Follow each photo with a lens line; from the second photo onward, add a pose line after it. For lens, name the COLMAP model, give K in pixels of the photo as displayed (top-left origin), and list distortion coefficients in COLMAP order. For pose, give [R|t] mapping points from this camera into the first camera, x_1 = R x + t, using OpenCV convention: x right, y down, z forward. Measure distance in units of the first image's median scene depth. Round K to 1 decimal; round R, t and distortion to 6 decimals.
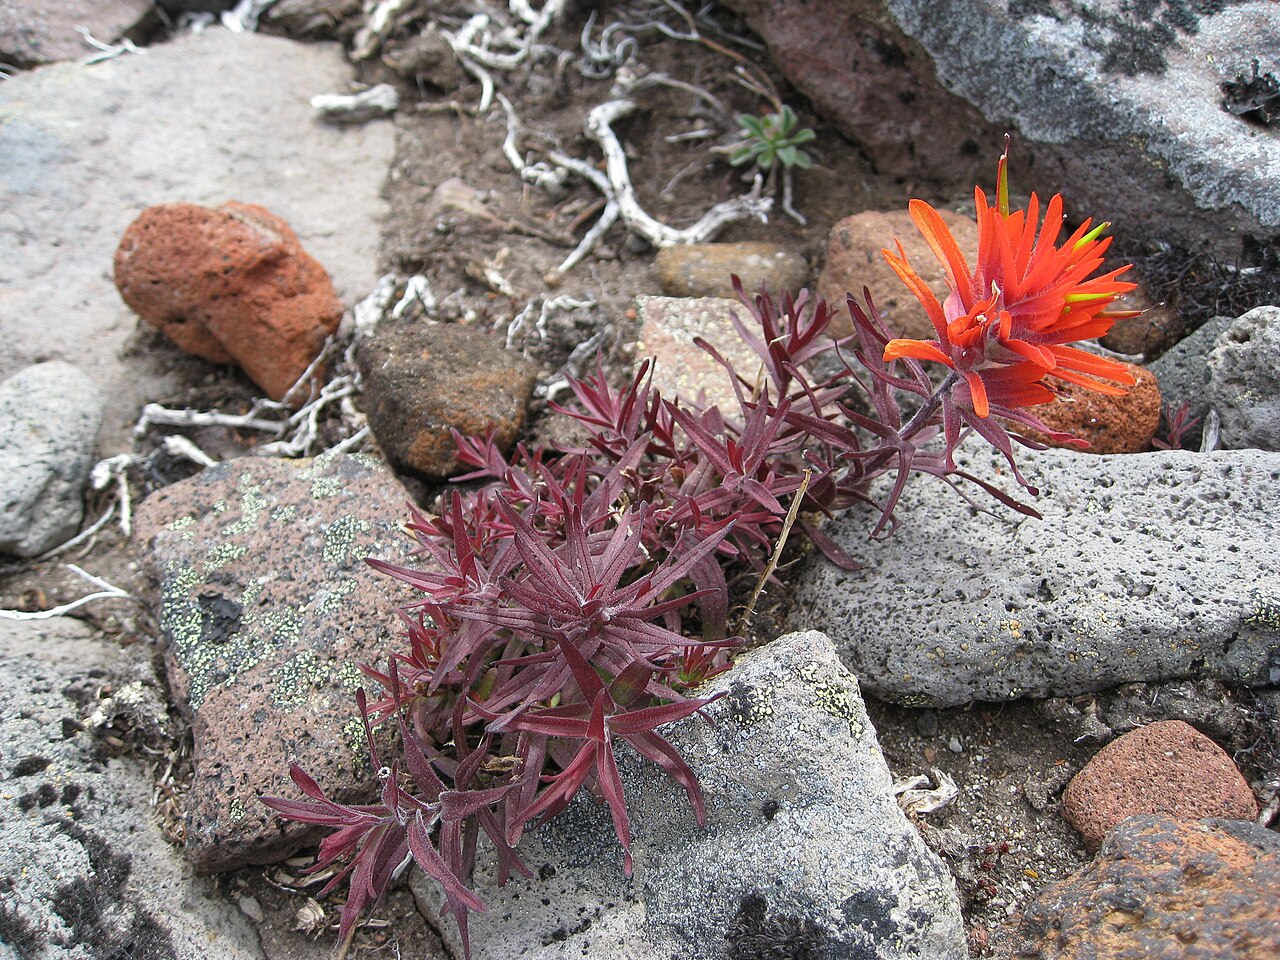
lens RADIAL K [[1324.5, 0, 640.0], [0, 1324.5, 480.0], [0, 0, 1]] dist [-0.144706, 0.046715]
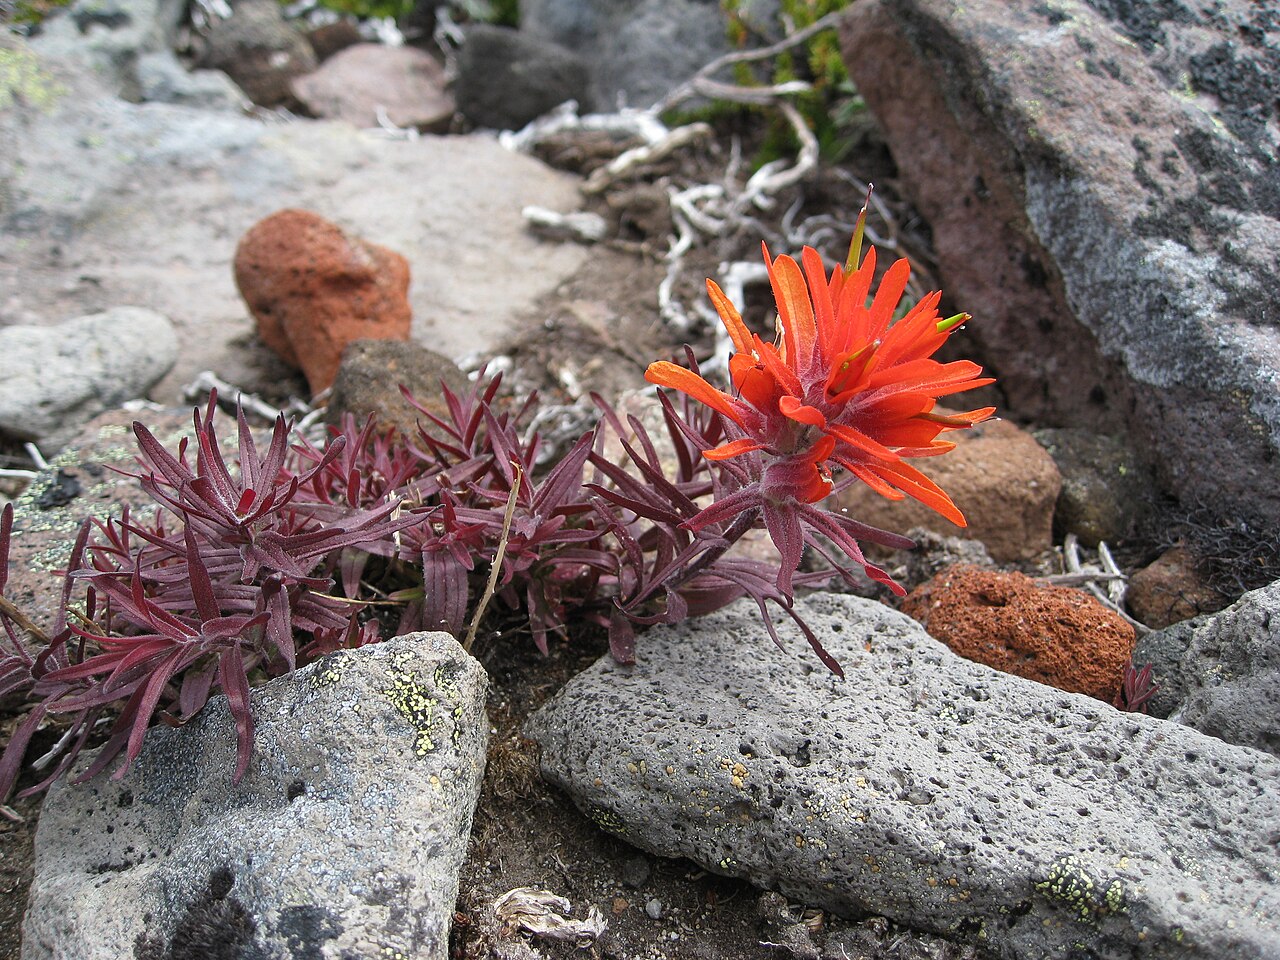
lens RADIAL K [[1324.5, 0, 640.0], [0, 1324.5, 480.0], [0, 0, 1]] dist [-0.144706, 0.046715]
pose [[0.893516, 0.300028, -0.334085, 0.335700], [-0.374202, 0.908772, -0.184678, 0.090516], [0.248198, 0.290028, 0.924273, 0.138703]]
